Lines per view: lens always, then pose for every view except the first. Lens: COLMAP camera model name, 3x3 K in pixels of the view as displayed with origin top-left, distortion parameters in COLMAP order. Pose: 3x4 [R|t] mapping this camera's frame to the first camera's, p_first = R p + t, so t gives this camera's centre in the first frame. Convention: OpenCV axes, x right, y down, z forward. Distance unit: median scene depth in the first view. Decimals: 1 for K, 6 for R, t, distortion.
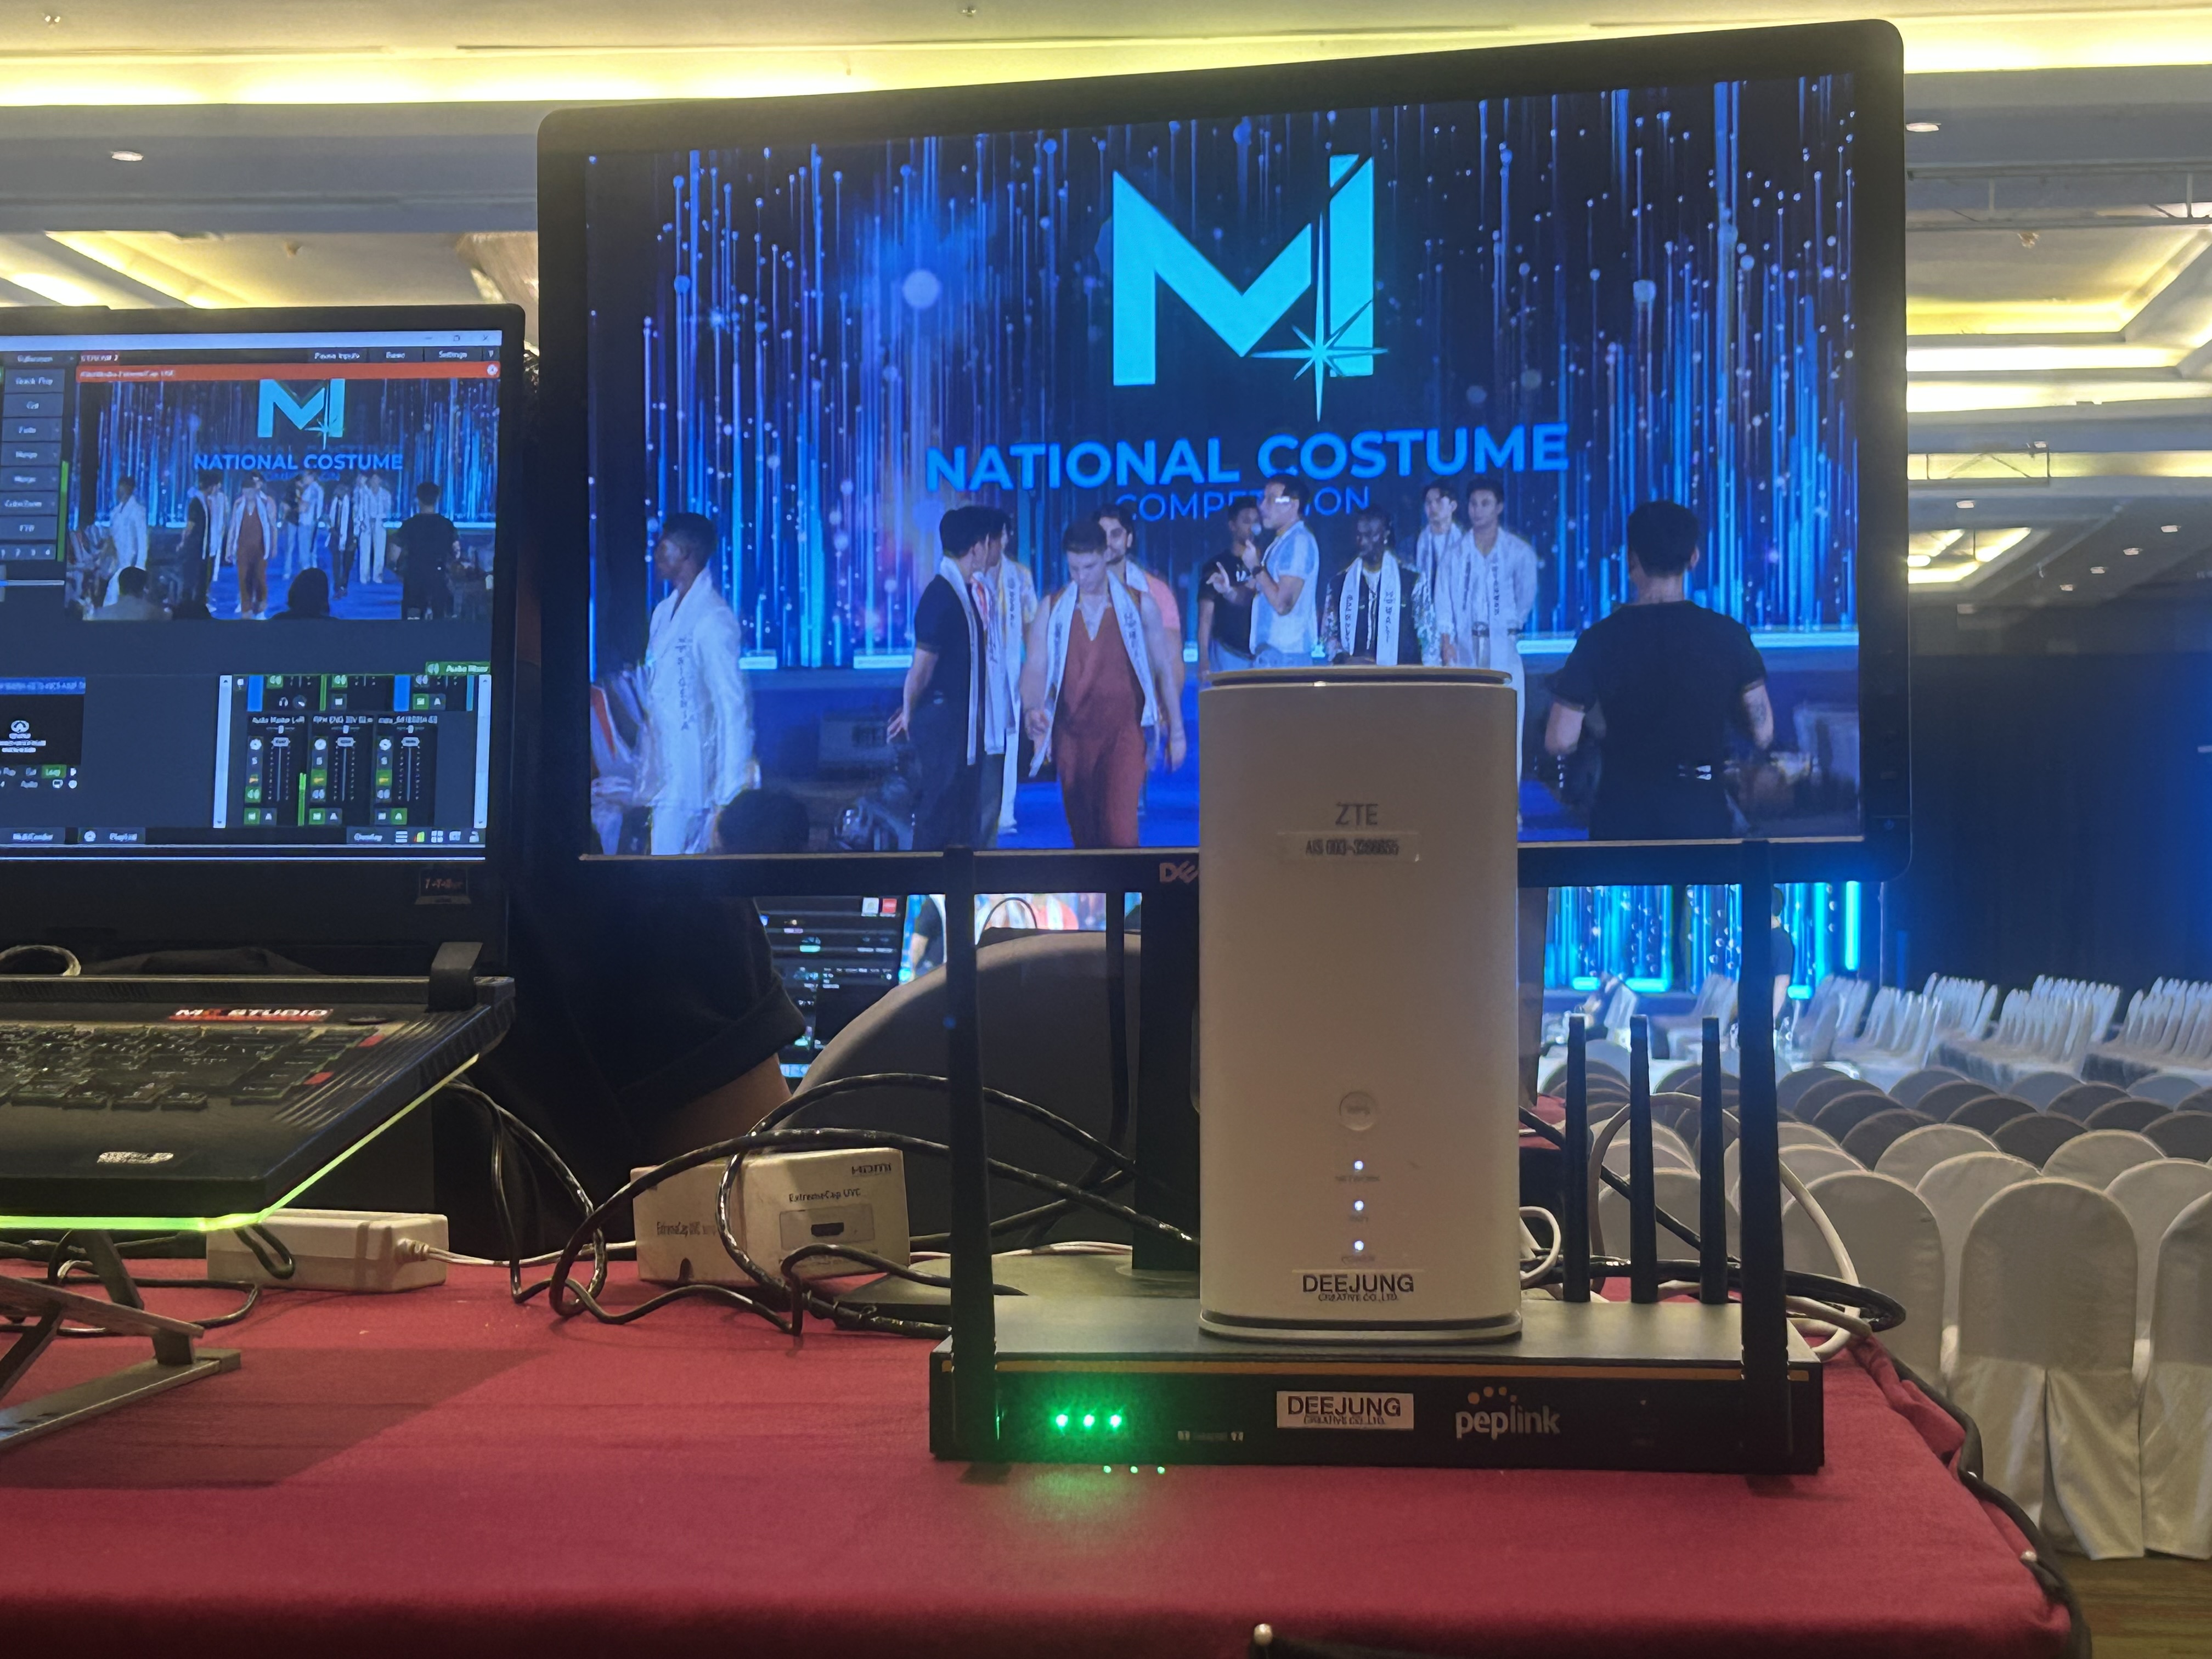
lens RADIAL K [[3557.3, 0, 1106.1], [0, 3557.3, 826.0], [0, 0, 1]] dist [0.090209, 0.000000]
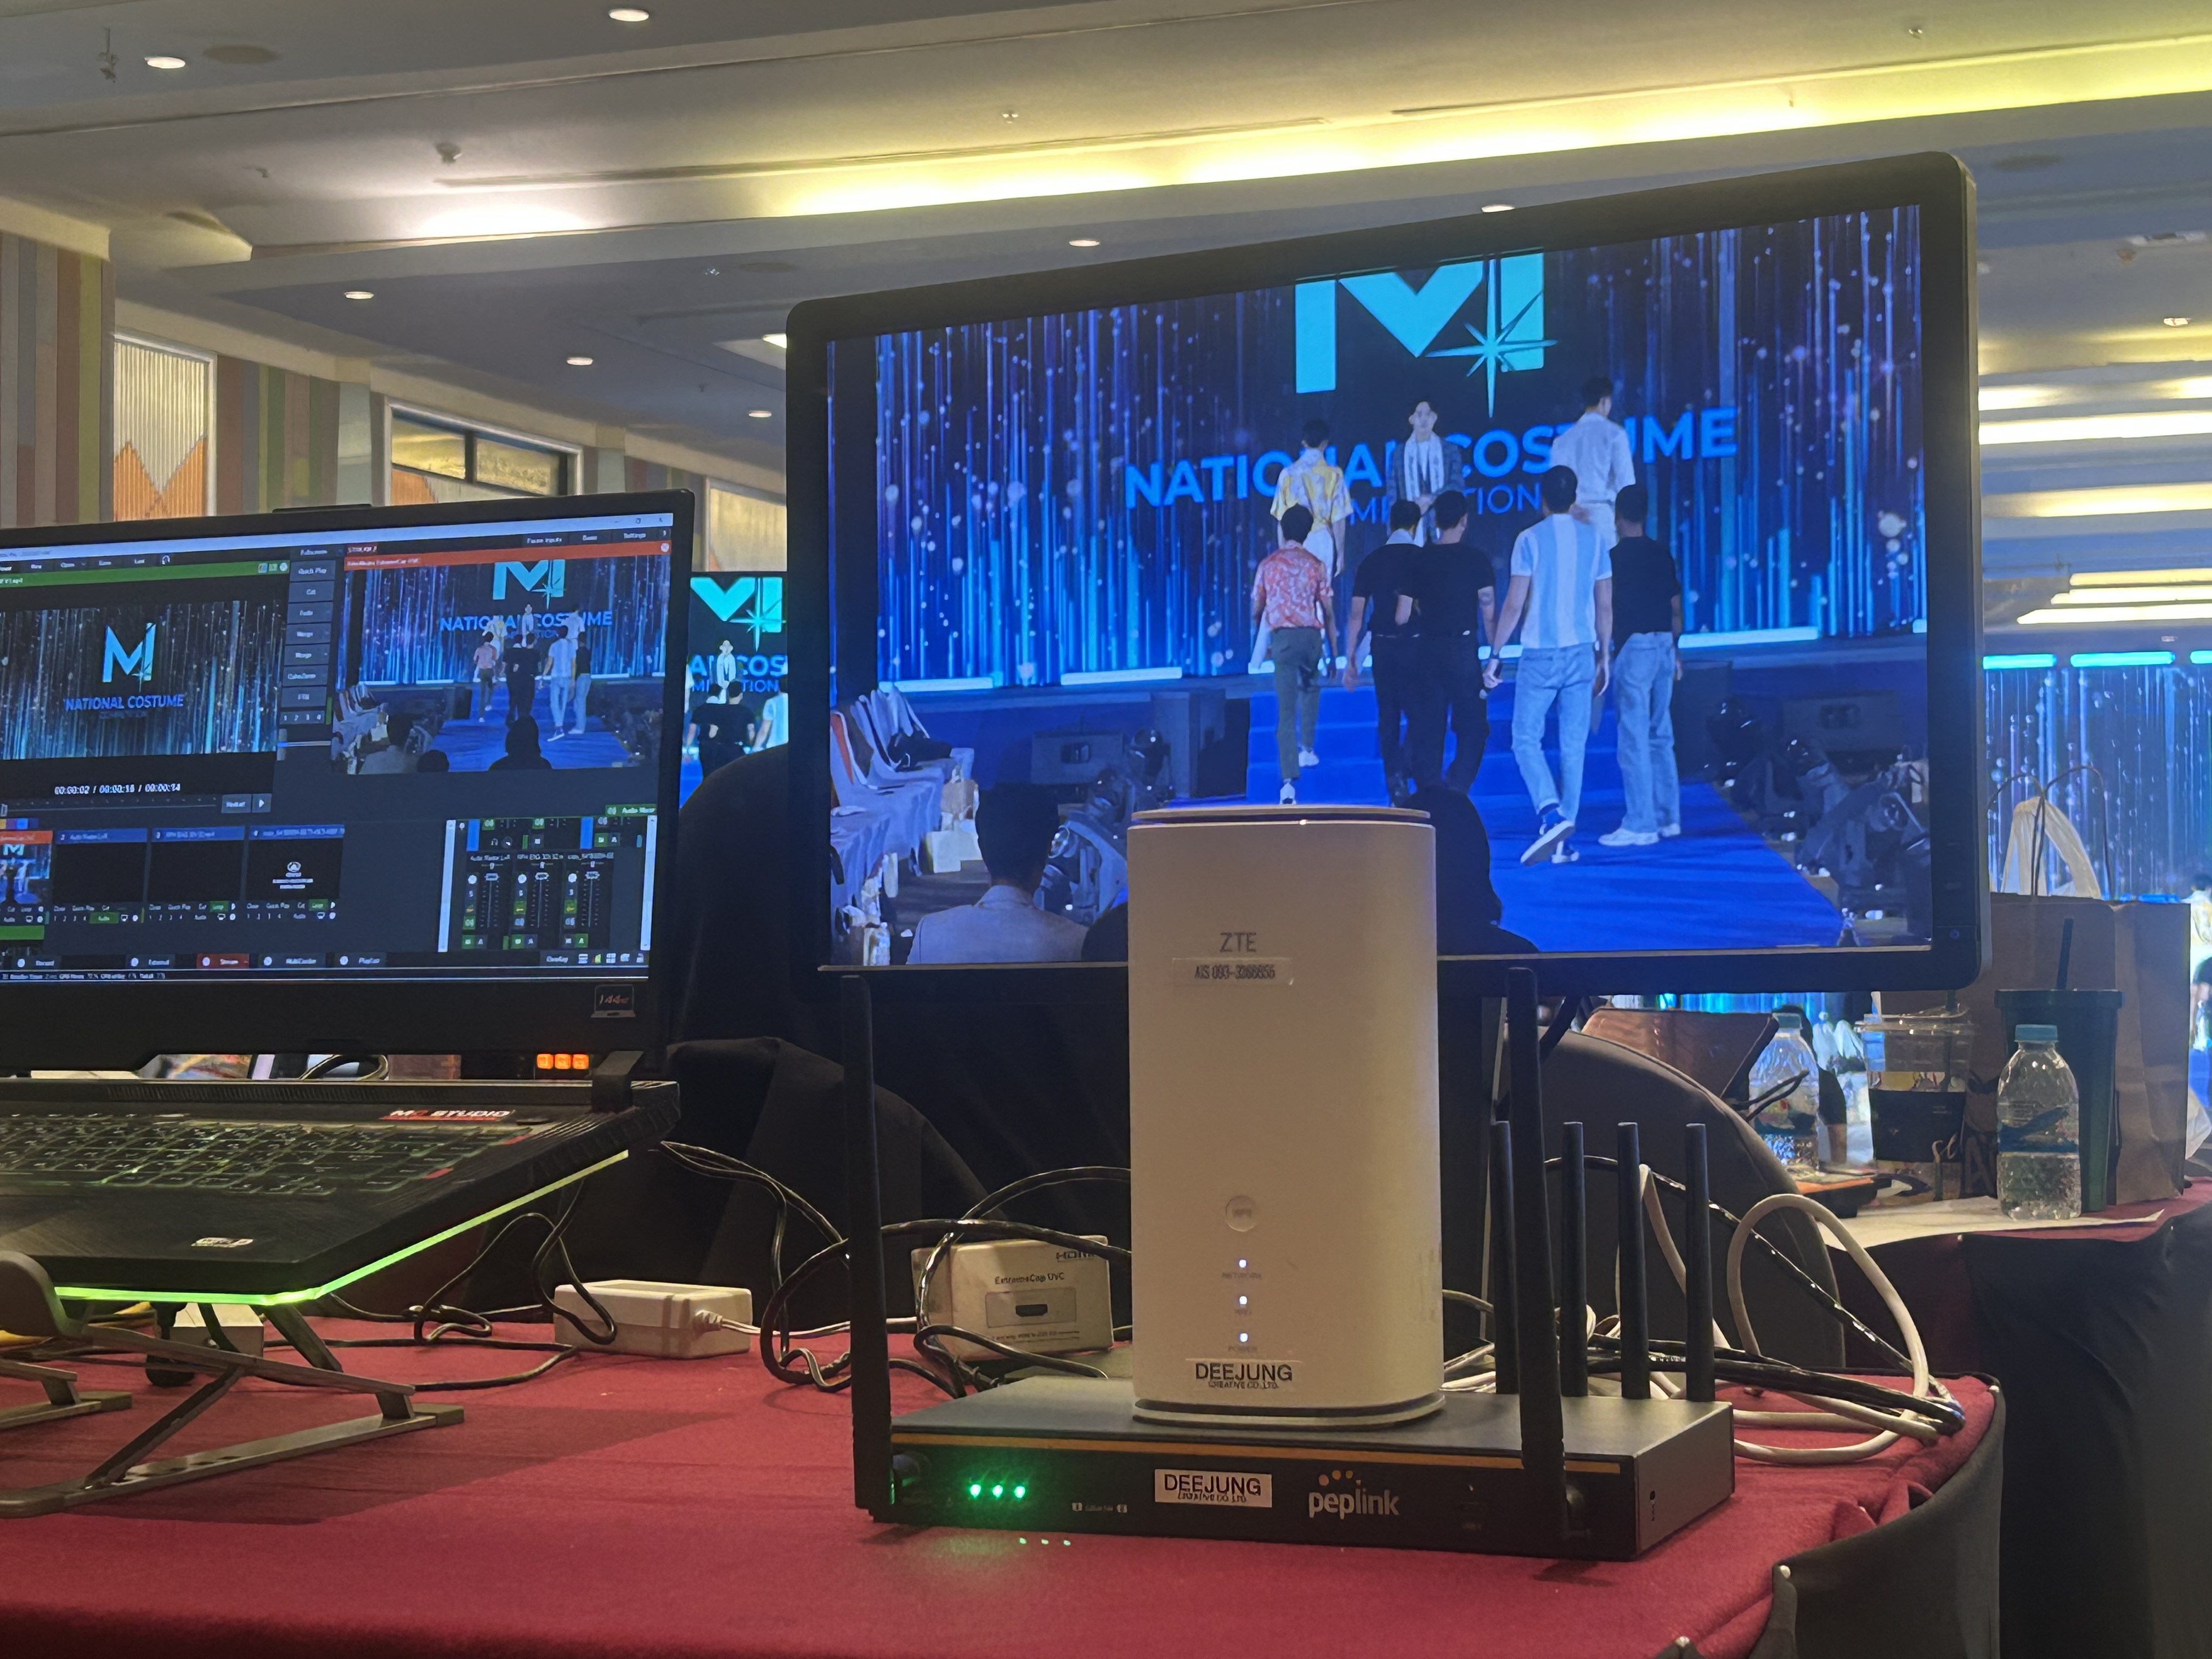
lens RADIAL K [[3673.9, 0, 1132.1], [0, 3673.9, 760.1], [0, 0, 1]] dist [0.098263, 0.000000]
pose [[0.960439, -0.022218, -0.277602, 0.299489], [0.013466, 0.999352, -0.033393, -0.018684], [0.278164, 0.028334, 0.960116, -0.085766]]
